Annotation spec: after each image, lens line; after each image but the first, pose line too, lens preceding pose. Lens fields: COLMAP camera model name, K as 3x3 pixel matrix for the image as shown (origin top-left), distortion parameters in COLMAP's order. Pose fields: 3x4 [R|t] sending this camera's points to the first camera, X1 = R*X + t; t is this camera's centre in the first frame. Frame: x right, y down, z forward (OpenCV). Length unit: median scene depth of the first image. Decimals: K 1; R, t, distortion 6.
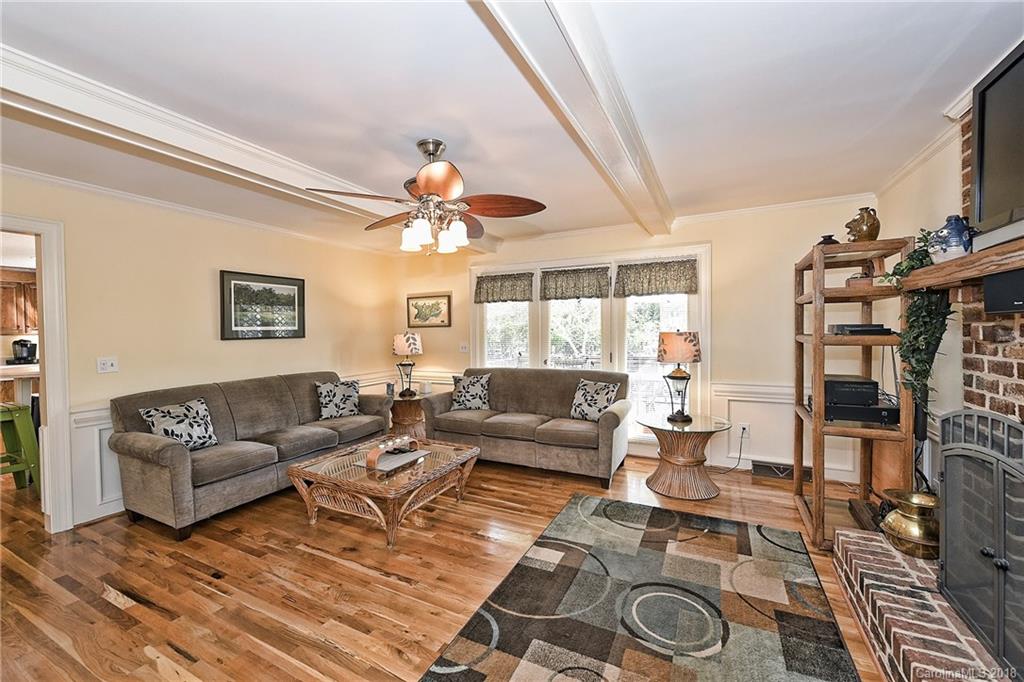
lens RADIAL K [[405.0, 0, 513.9], [0, 405.0, 341.5], [0, 0, 1]] dist [-0.000012, -0.000478]
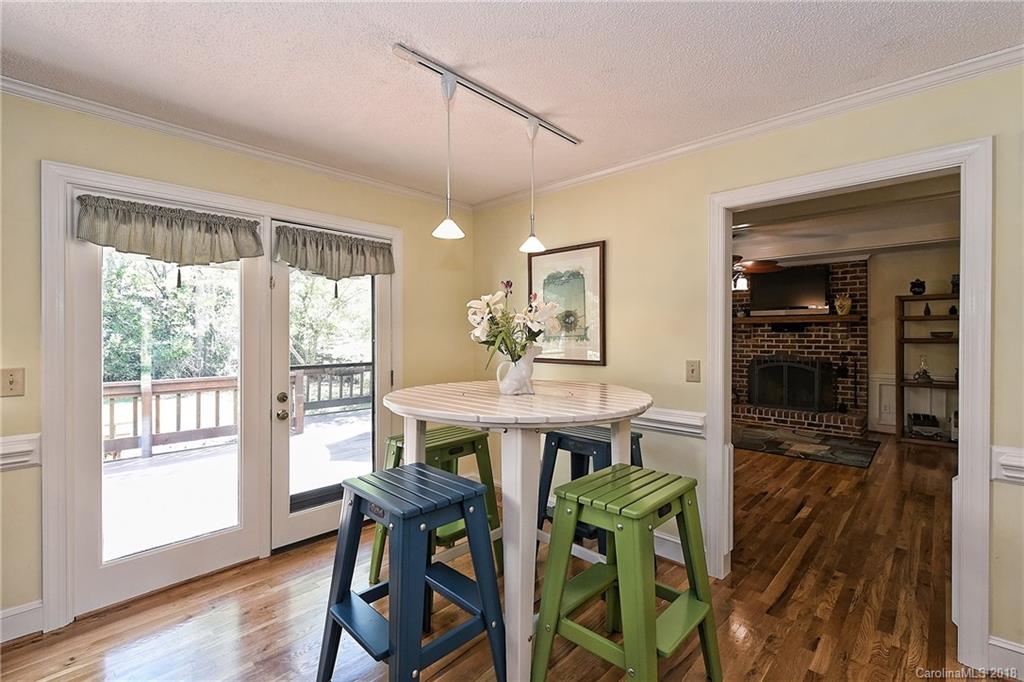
lens RADIAL K [[464.5, 0, 510.9], [0, 464.5, 337.5], [0, 0, 1]] dist [-0.001917, -0.000619]
pose [[0.284402, 0.005107, 0.958691, -1.541329], [0.019938, 0.999738, -0.011241, -0.004954], [-0.958498, 0.022311, 0.284226, 0.809467]]
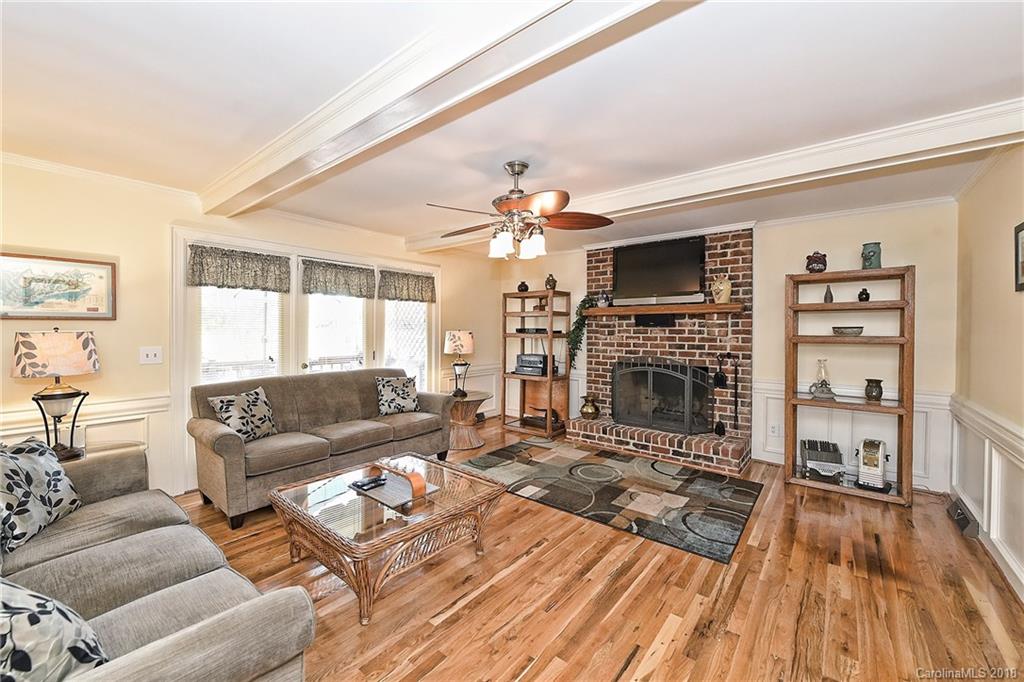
lens RADIAL K [[405.0, 0, 518.1], [0, 405.0, 337.4], [0, 0, 1]] dist [-0.000012, -0.000478]
pose [[0.205914, -0.010893, 0.978509, -0.814366], [0.018431, 0.999804, 0.007252, -0.008719], [-0.978396, 0.016541, 0.206075, 0.466525]]
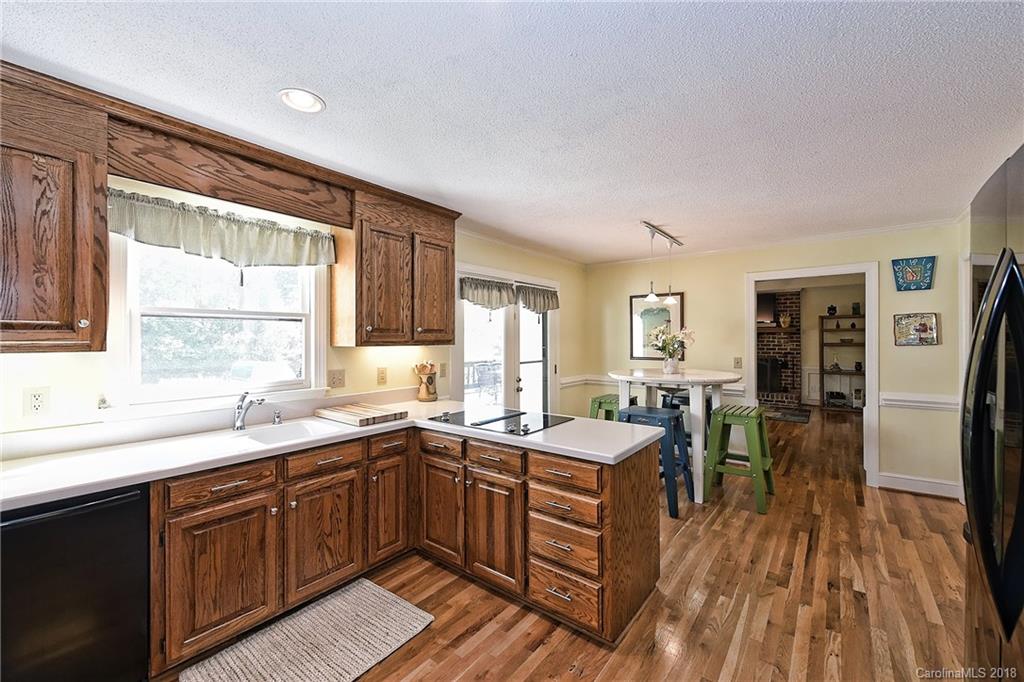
lens RADIAL K [[424.6, 0, 508.6], [0, 424.6, 338.1], [0, 0, 1]] dist [-0.002856, -0.000002]
pose [[0.193737, 0.011926, 0.980981, -2.108420], [0.027251, 0.999475, -0.017533, -0.022881], [-0.980675, 0.030129, 0.193311, 1.140971]]
